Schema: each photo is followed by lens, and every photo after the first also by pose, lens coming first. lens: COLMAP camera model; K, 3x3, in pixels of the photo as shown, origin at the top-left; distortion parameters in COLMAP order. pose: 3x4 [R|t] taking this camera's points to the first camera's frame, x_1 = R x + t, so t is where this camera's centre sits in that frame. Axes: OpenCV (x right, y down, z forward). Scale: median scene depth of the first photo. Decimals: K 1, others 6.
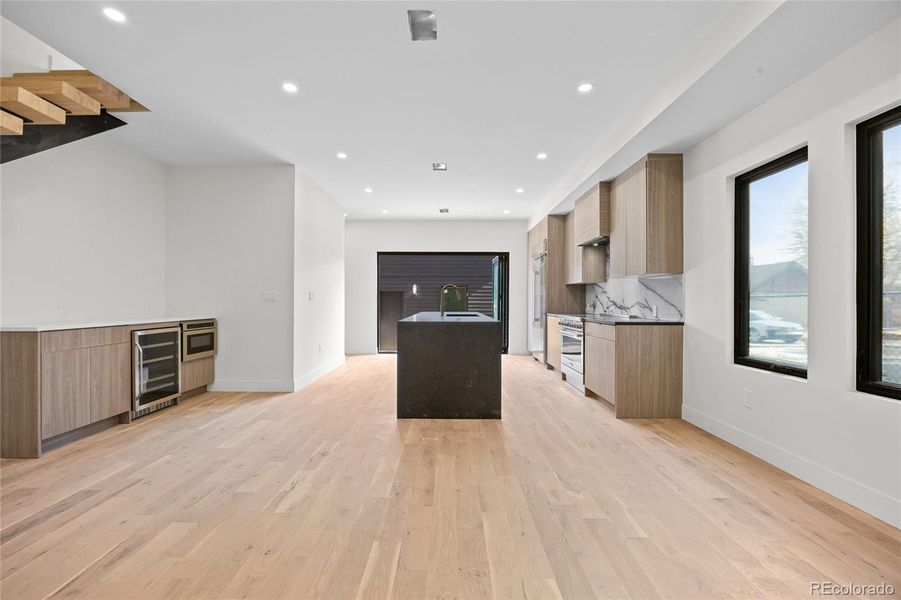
lens RADIAL K [[398.6, 0, 443.3], [0, 398.6, 303.1], [0, 0, 1]] dist [-0.008869, 0.000150]
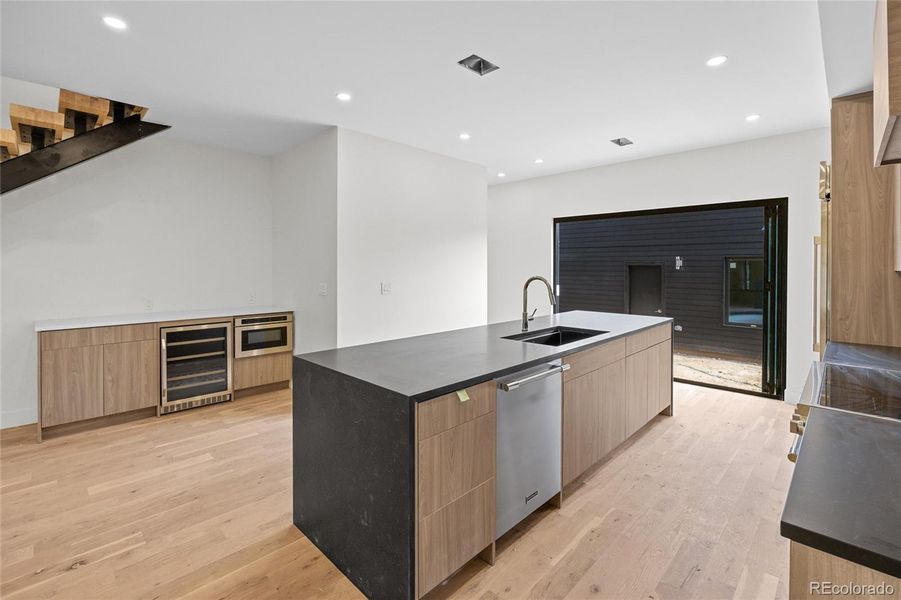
lens RADIAL K [[398.6, 0, 473.6], [0, 398.6, 268.1], [0, 0, 1]] dist [-0.008869, 0.000150]
pose [[0.720958, 0.003269, -0.692971, 0.489048], [-0.001515, 0.999994, 0.003141, -0.085655], [0.692977, -0.001214, 0.720958, 0.796314]]
